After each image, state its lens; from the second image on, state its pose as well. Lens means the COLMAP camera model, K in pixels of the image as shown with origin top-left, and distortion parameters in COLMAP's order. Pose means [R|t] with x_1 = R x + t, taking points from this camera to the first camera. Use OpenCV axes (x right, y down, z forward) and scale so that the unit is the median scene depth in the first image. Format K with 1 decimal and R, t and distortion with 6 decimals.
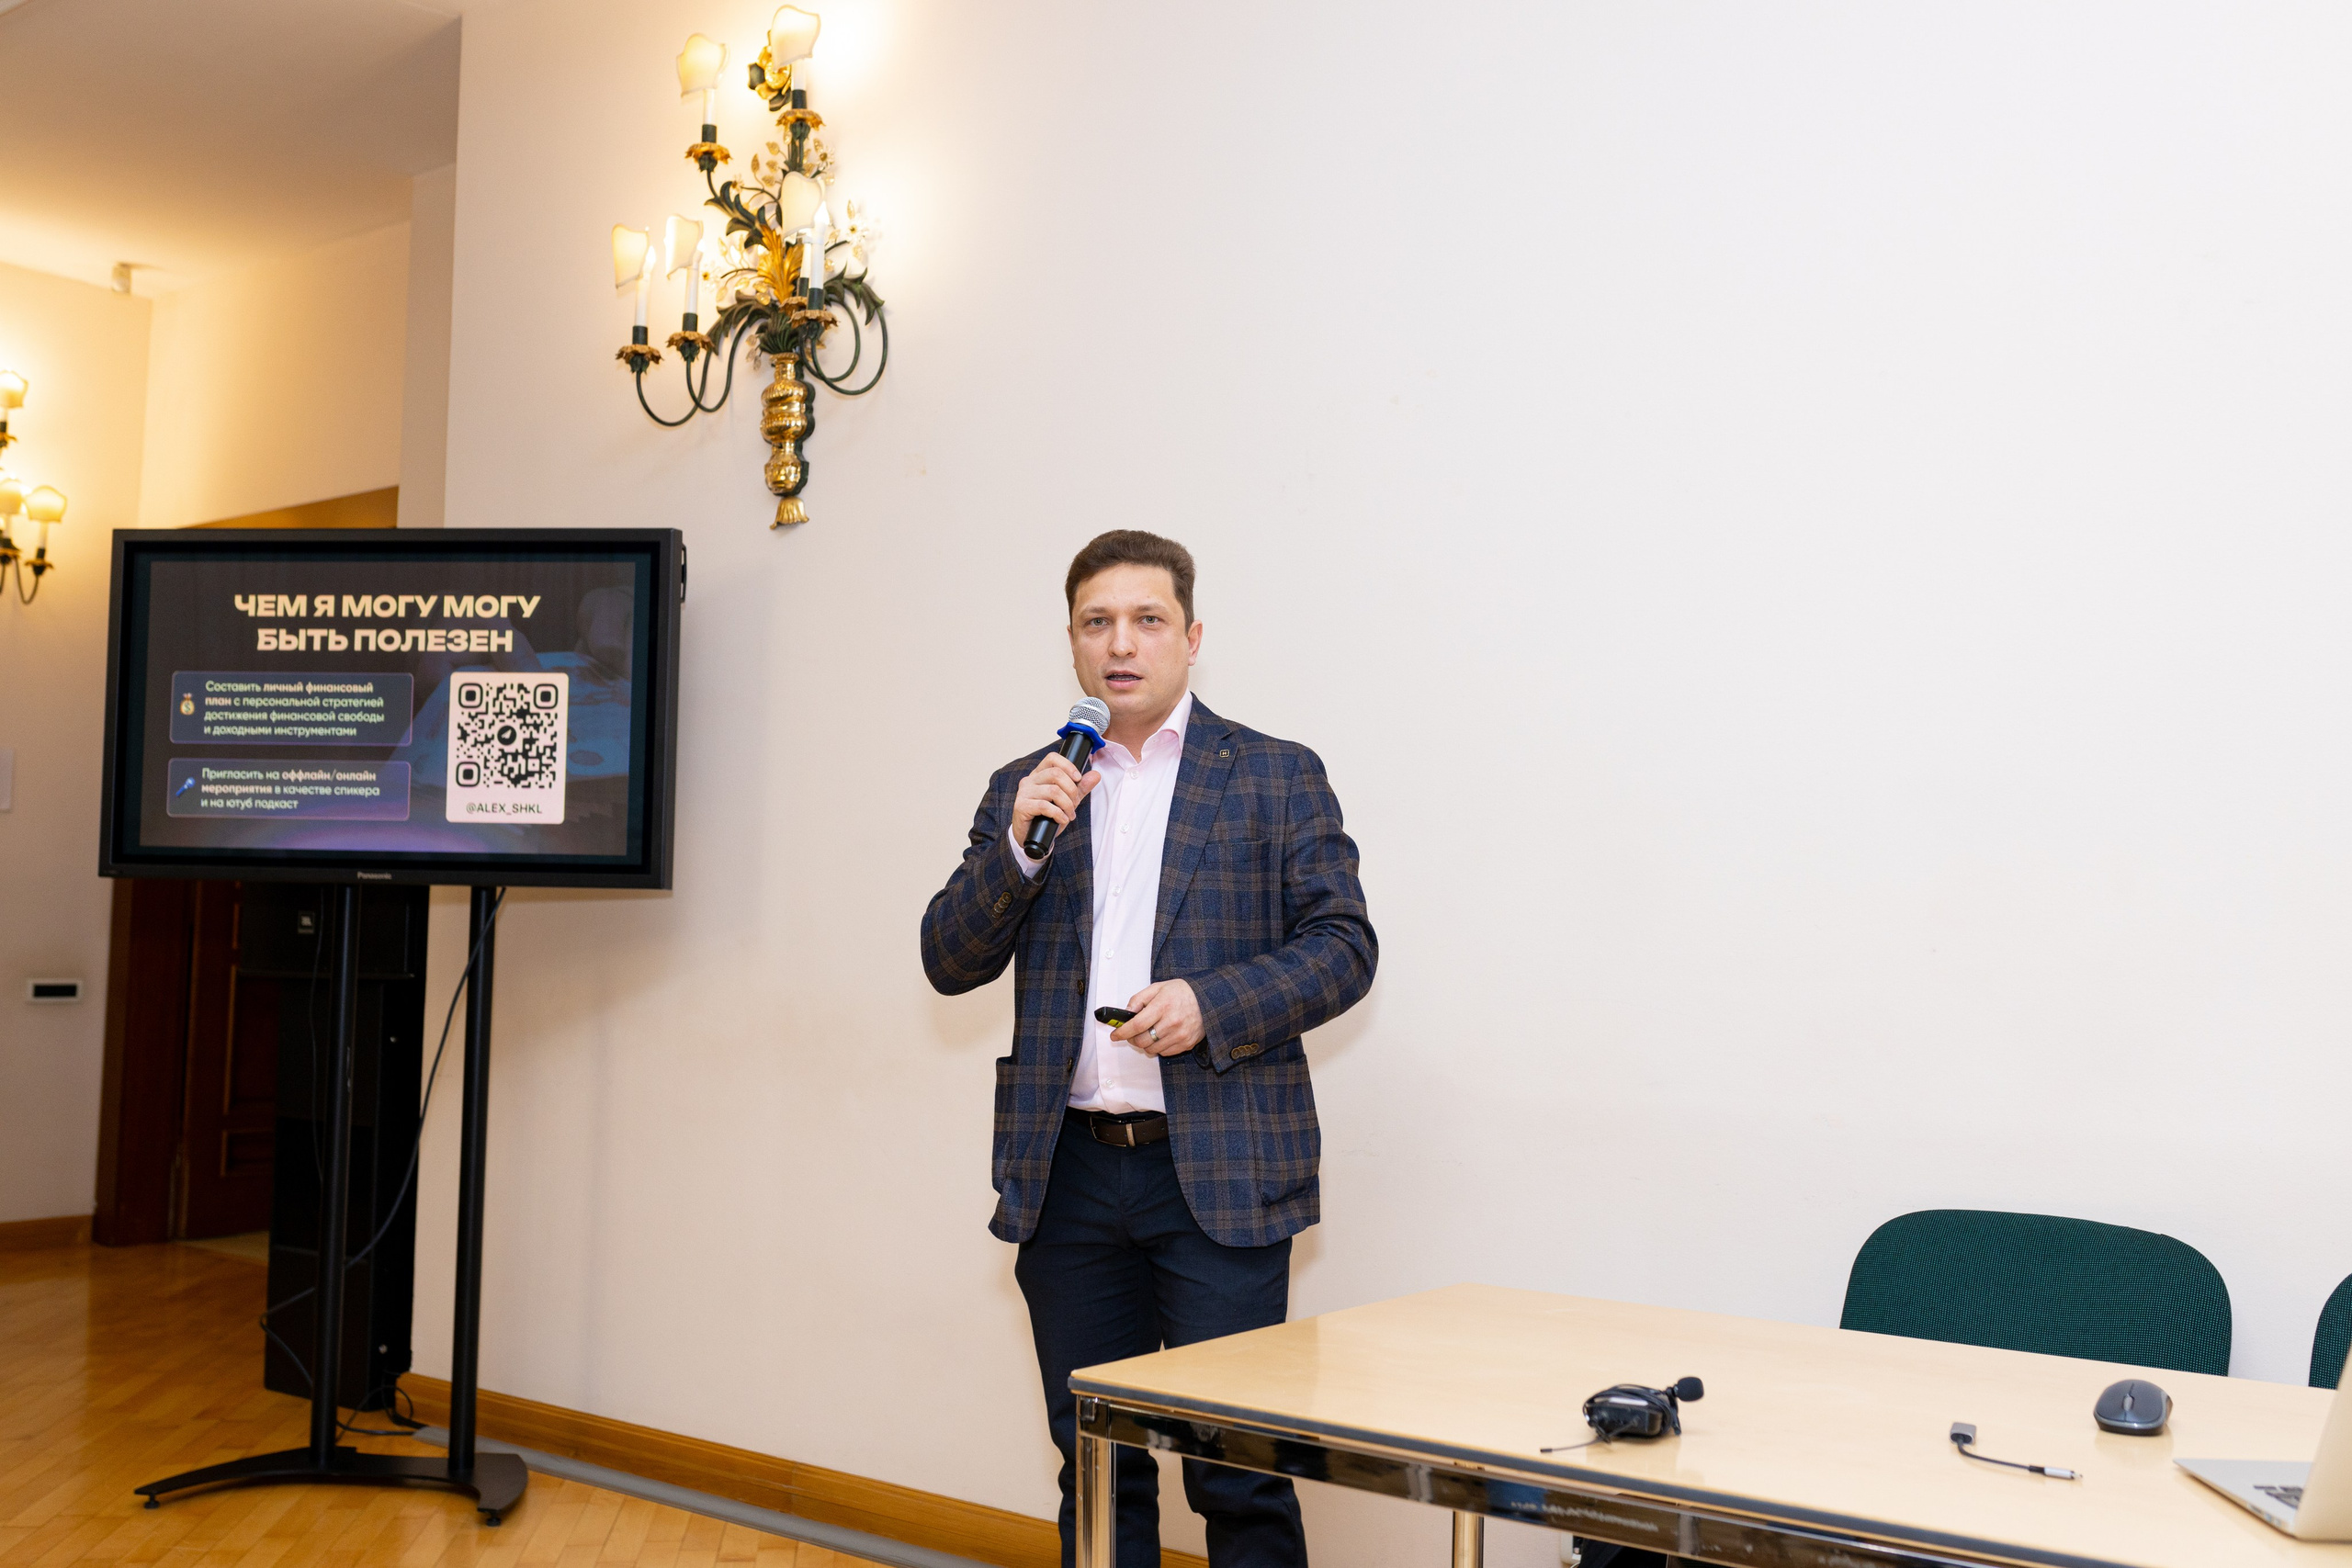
lens RADIAL K [[2211.2, 0, 1176.0], [0, 2211.2, 784.0], [0, 0, 1]] dist [0.002519, -0.006138]
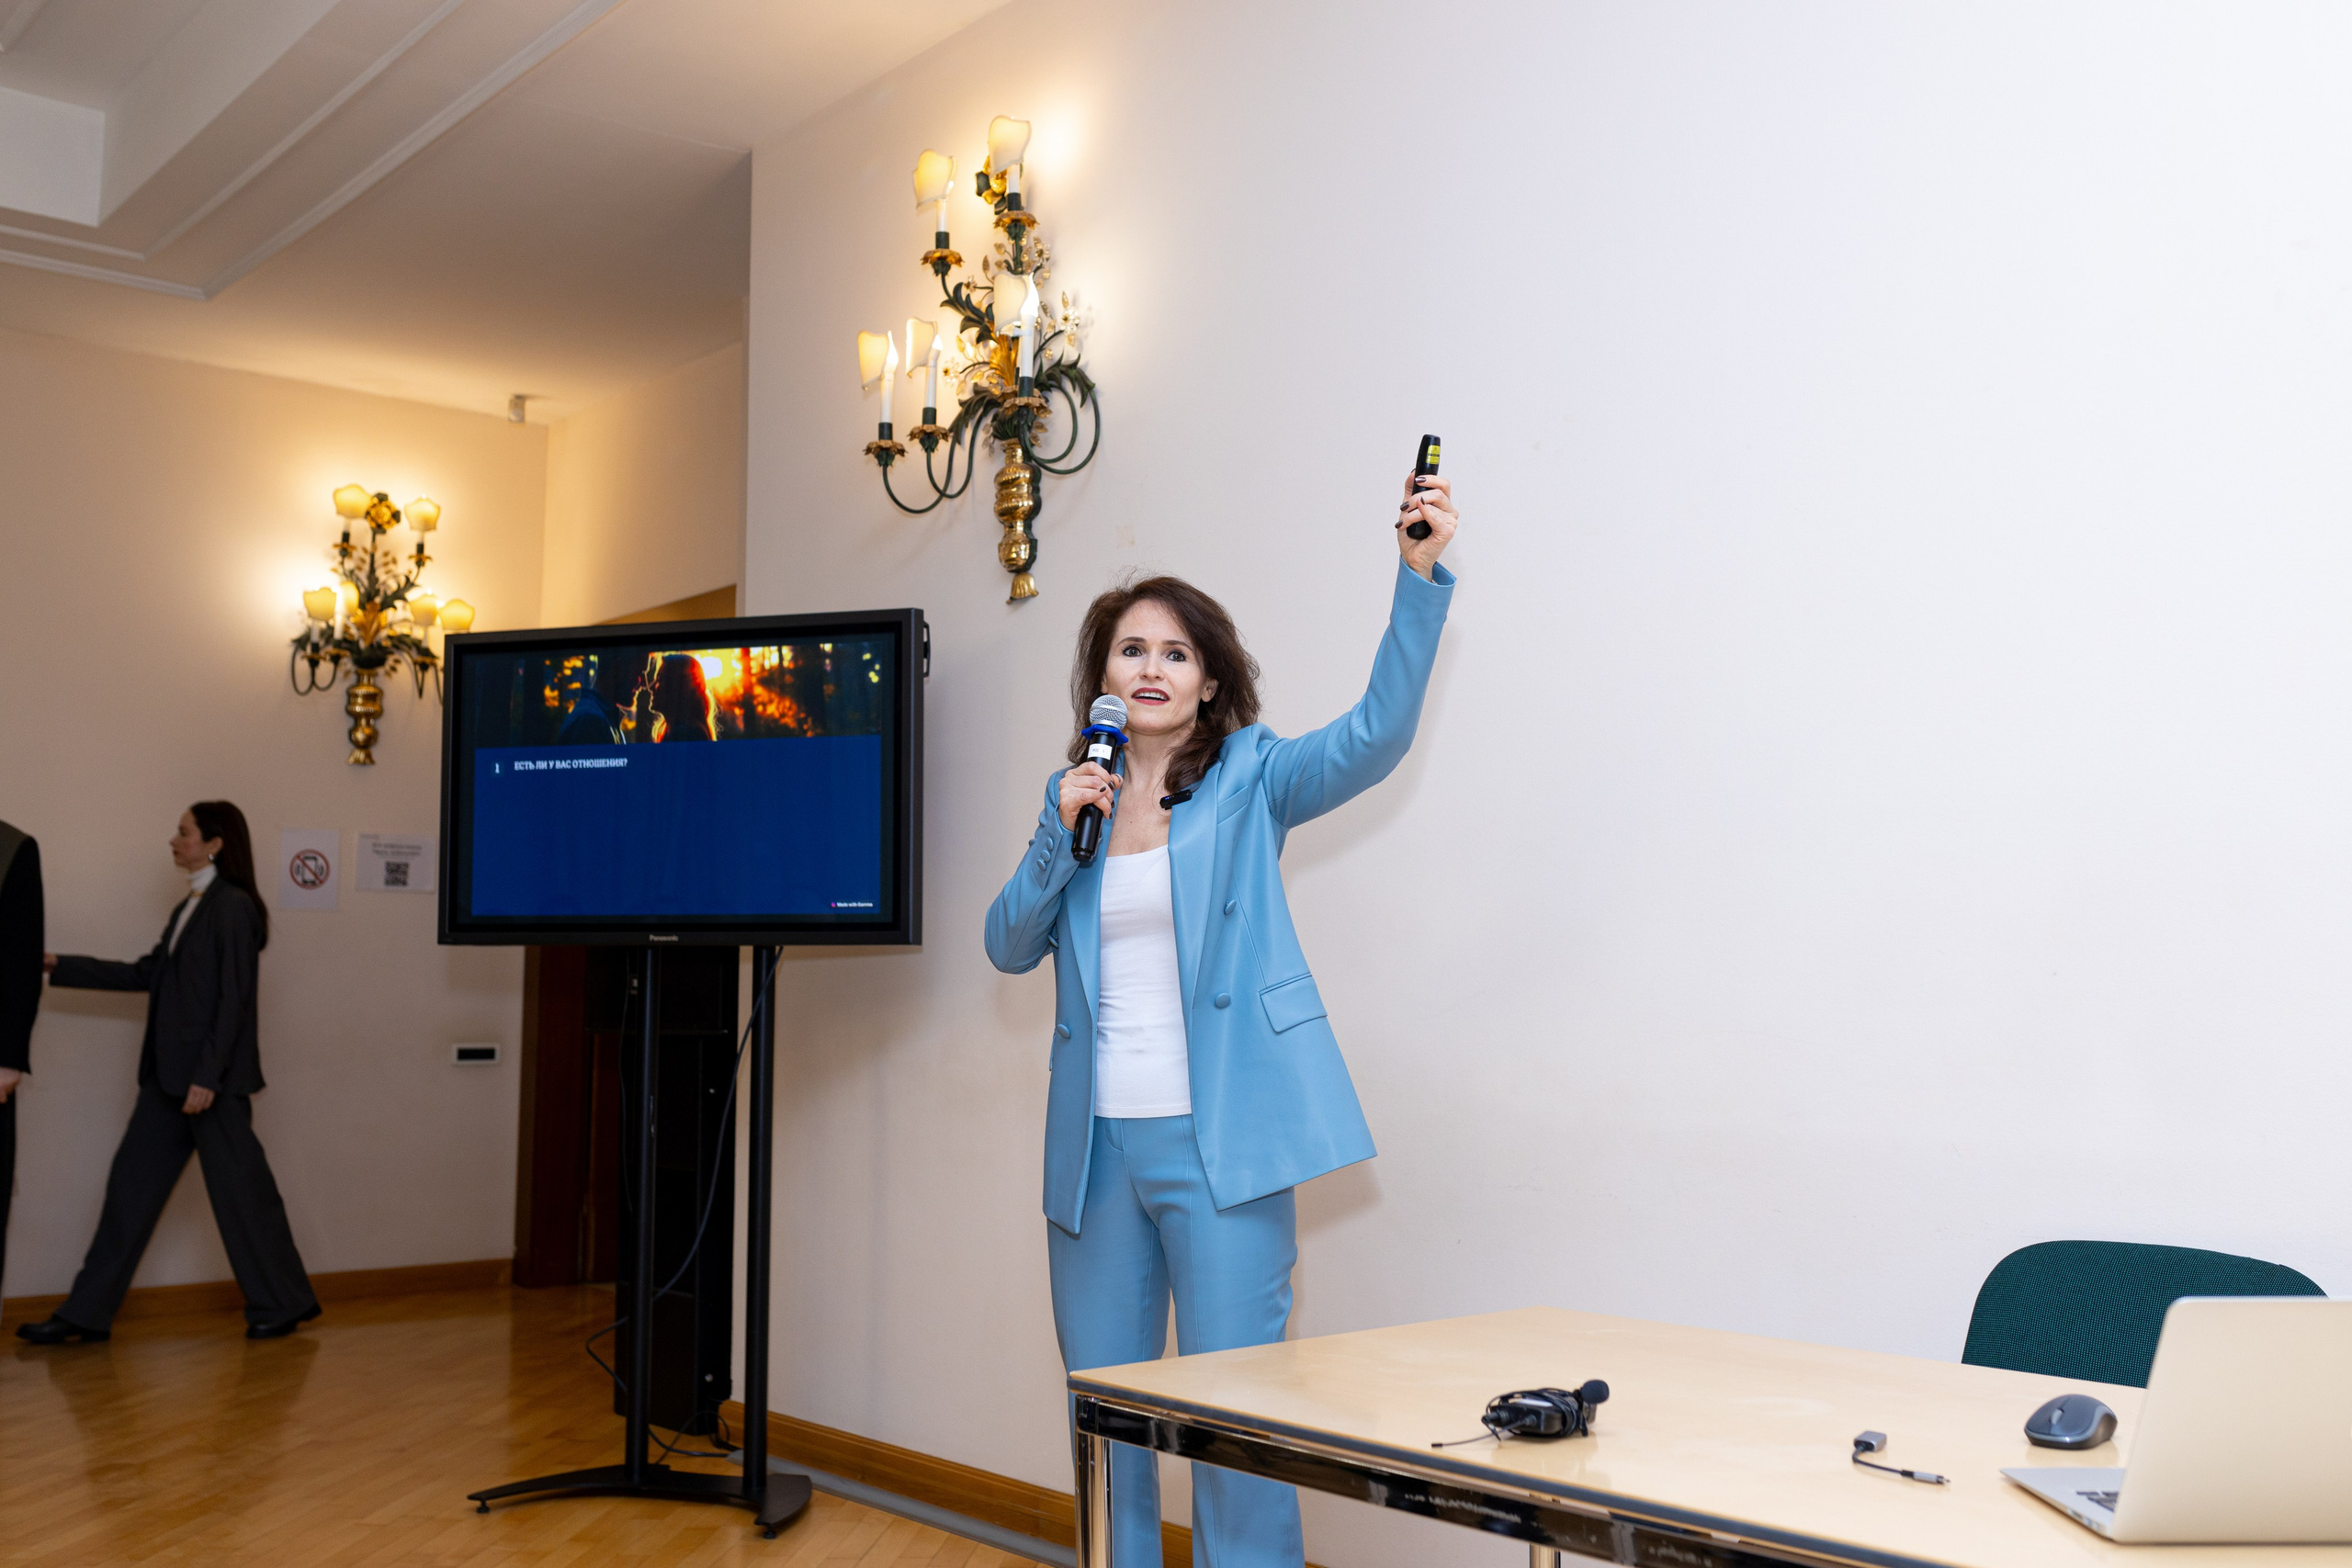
lens RADIAL K [[2211.2, 0, 1176.0], [0, 2211.2, 784.0], [0, 0, 1]] dist [0.002519, -0.006138]
pose [[0.978409, -0.035837, -0.203548, 0.109804], [0.029928, 0.999039, -0.032035, 0.007799], [0.204501, 0.025252, 0.978541, -0.022025]]
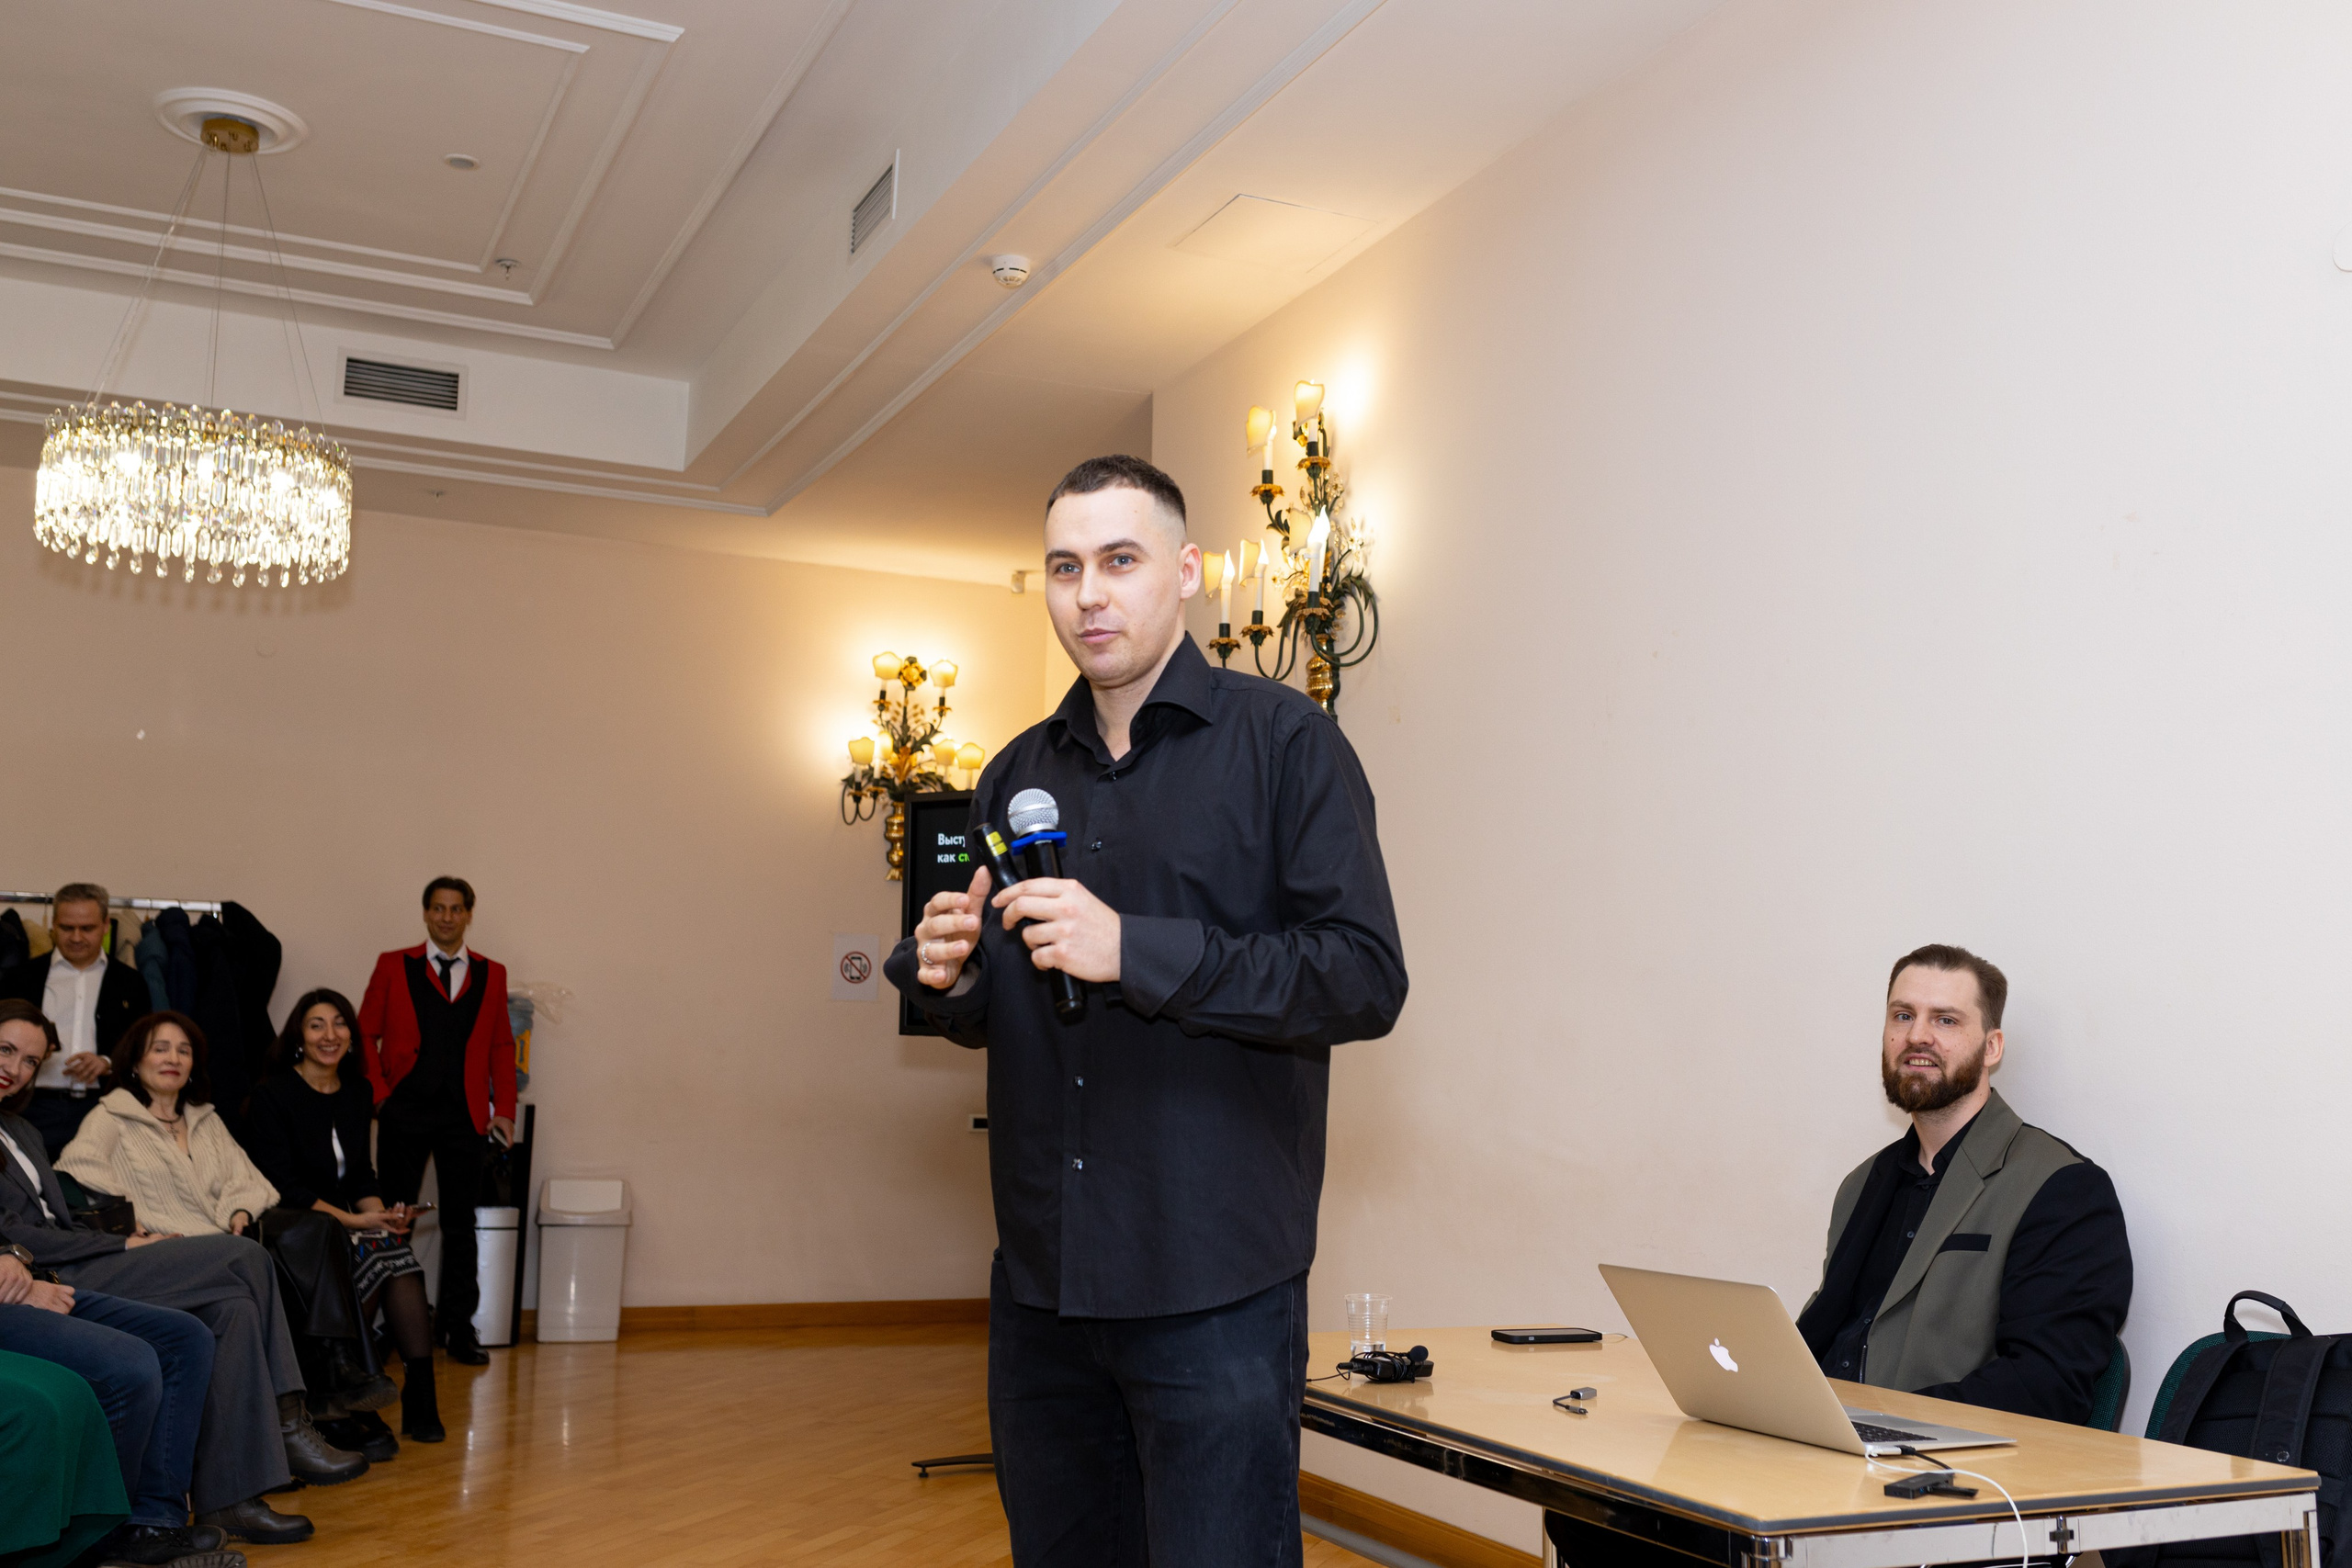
lens RADIAL K [[2211.2, 0, 1176.0], [0, 2211.2, 784.0], [0, 0, 1]] dist [0.002519, -0.006138]
pose [[0.887117, -0.058996, -0.457758, 0.345972], [0.026512, 0.996673, -0.077073, -0.005469], [0.460782, 0.056237, 0.885730, -0.207782]]
